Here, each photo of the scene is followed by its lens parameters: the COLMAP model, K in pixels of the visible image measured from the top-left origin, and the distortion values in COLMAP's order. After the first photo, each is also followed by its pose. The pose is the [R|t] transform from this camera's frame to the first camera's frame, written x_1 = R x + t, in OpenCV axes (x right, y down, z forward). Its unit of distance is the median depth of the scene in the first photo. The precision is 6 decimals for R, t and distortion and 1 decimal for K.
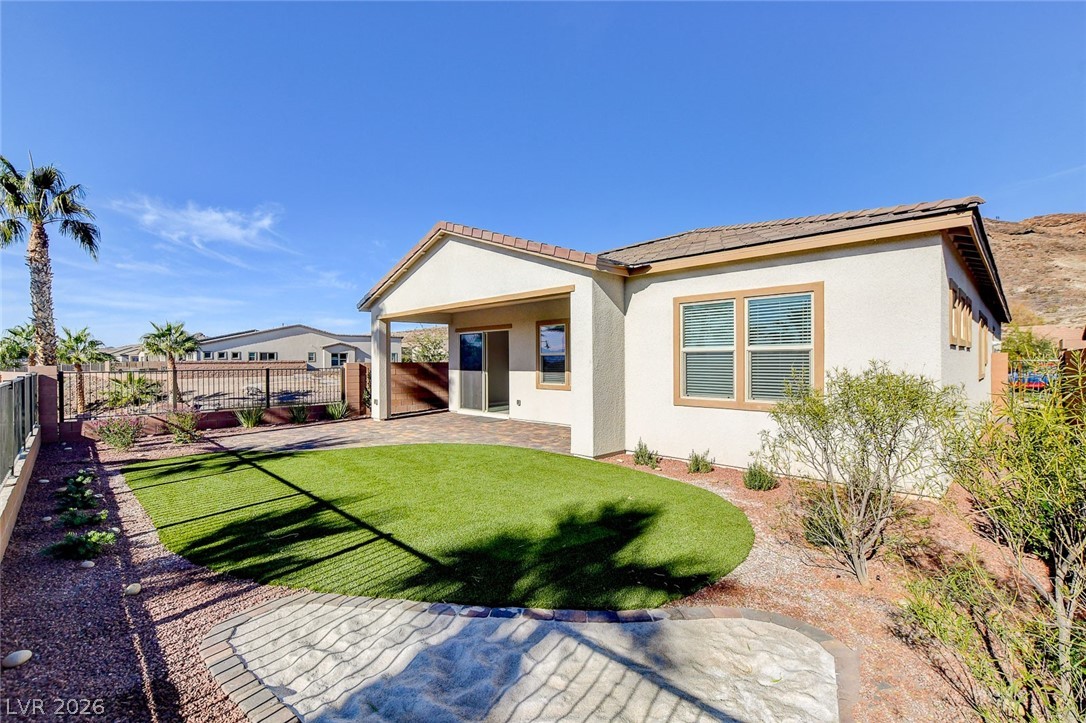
lens RADIAL K [[478.5, 0, 534.2], [0, 478.5, 360.0], [0, 0, 1]] dist [-0.012458, 0.002508]
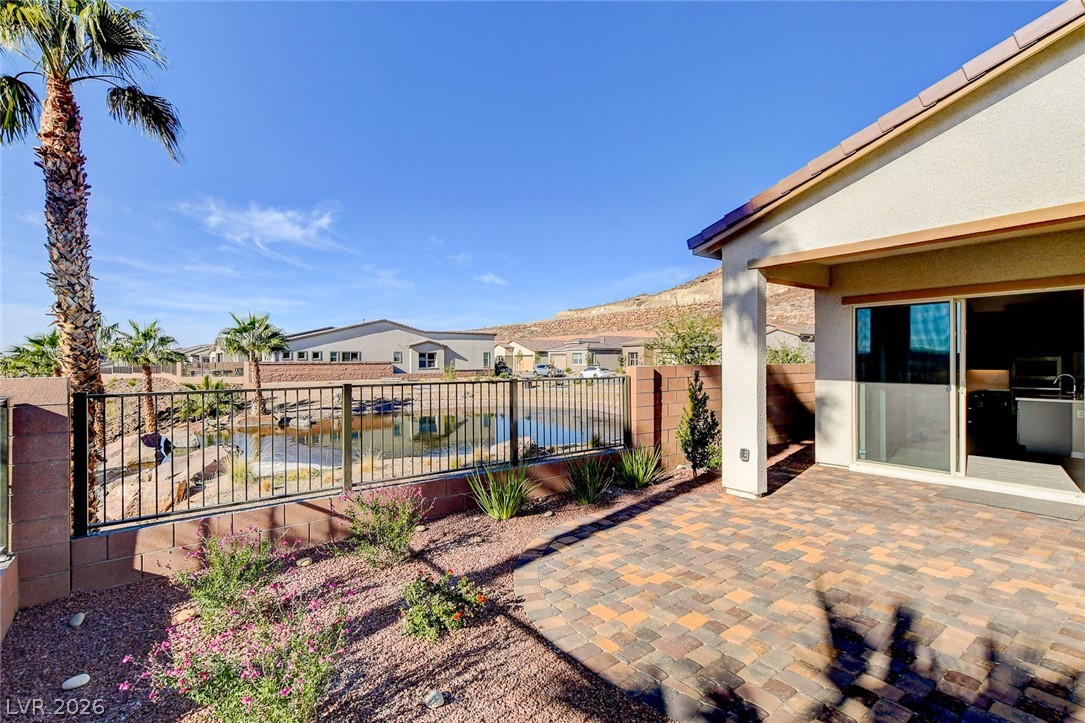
lens RADIAL K [[511.4, 0, 540.6], [0, 511.4, 363.2], [0, 0, 1]] dist [-0.001552, 0.000051]
pose [[0.993526, 0.000727, -0.113607, -0.270202], [-0.000247, 0.999991, 0.004243, 0.000370], [0.113609, -0.004188, 0.993517, 0.290306]]
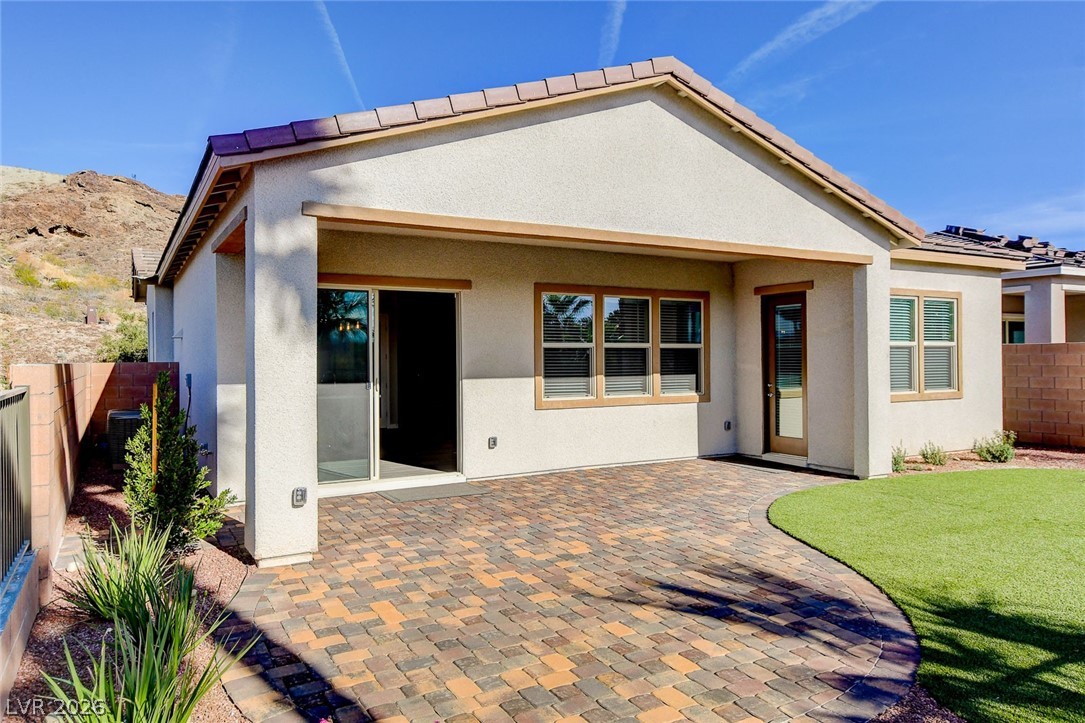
lens RADIAL K [[719.7, 0, 536.8], [0, 719.7, 355.2], [0, 0, 1]] dist [0.027445, 0.000826]
pose [[0.246410, 0.009976, 0.969114, -0.415745], [0.005531, 0.999916, -0.011699, 0.004495], [-0.969150, 0.008243, 0.246334, 0.430494]]
